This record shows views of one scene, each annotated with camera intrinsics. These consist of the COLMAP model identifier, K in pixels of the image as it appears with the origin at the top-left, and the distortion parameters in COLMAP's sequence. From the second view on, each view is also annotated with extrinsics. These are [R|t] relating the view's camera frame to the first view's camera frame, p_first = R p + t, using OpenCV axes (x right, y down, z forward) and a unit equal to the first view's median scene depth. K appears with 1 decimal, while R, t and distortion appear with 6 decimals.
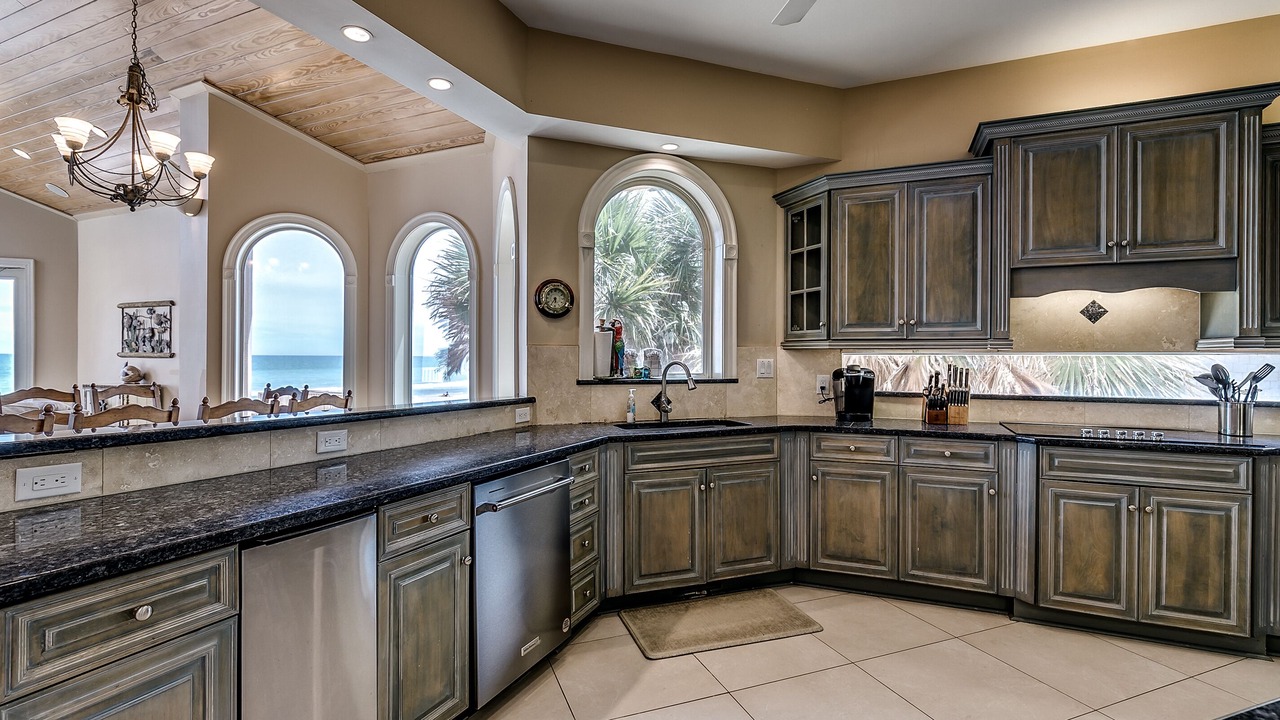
lens RADIAL K [[583.9, 0, 644.3], [0, 583.9, 359.6], [0, 0, 1]] dist [-0.010129, 0.001827]
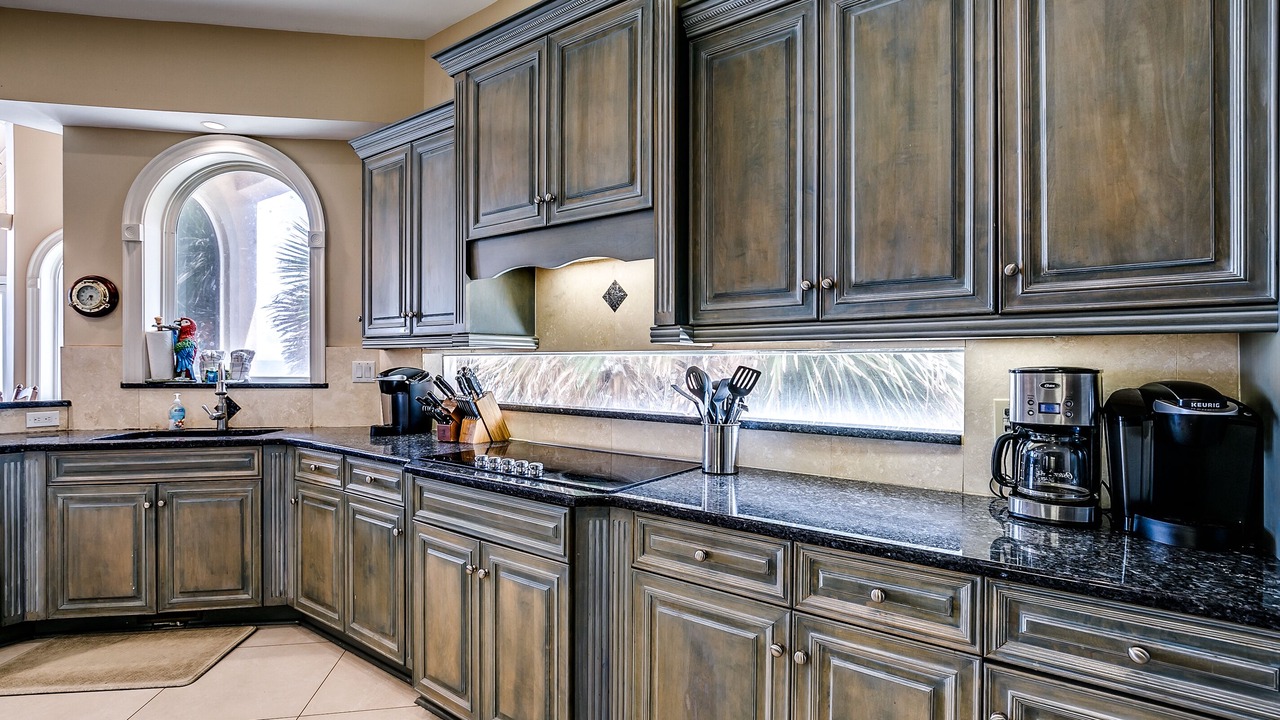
lens RADIAL K [[583.9, 0, 640.0], [0, 583.9, 368.2], [0, 0, 1]] dist [-0.010129, 0.001827]
pose [[0.979049, 0.003424, -0.203596, 0.951603], [-0.002776, 0.999990, 0.003471, 0.006529], [0.203606, -0.002833, 0.979049, 0.278073]]
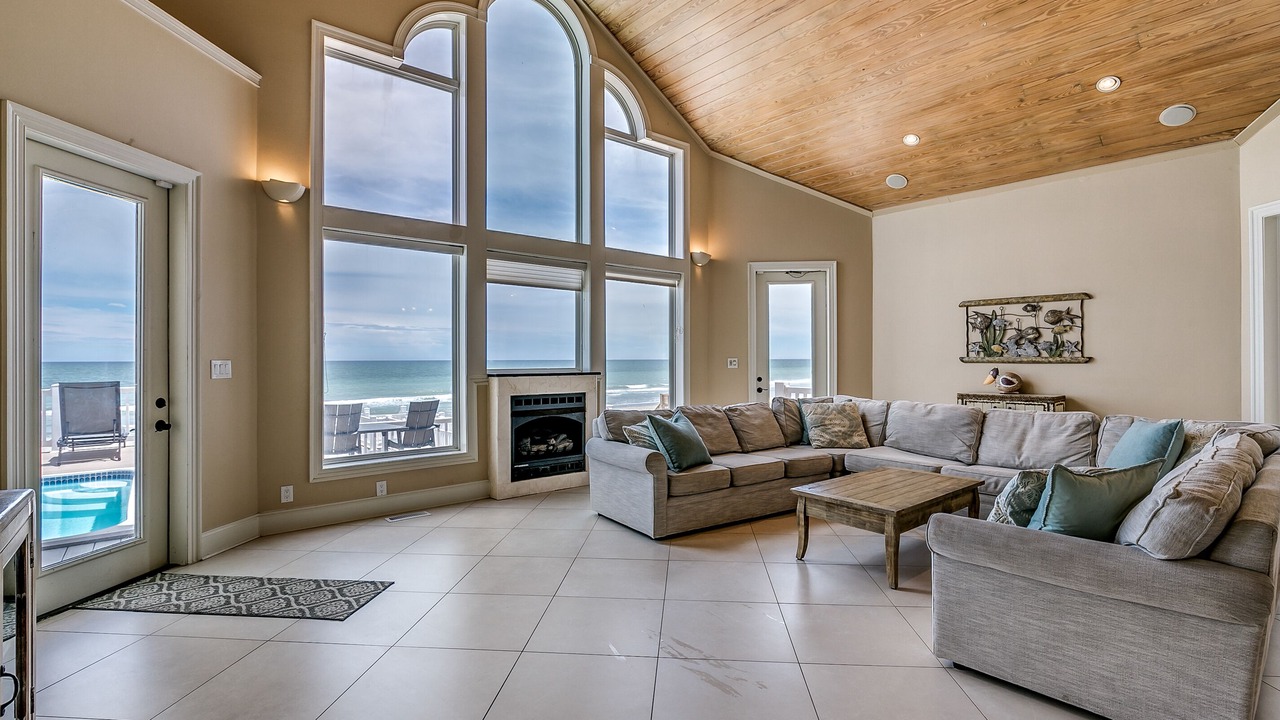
lens RADIAL K [[583.9, 0, 646.4], [0, 583.9, 354.8], [0, 0, 1]] dist [-0.010129, 0.001827]
pose [[0.899290, -0.010187, -0.437234, -2.146890], [0.004770, 0.999898, -0.013486, -0.013455], [0.437327, 0.010042, 0.899247, -0.017316]]
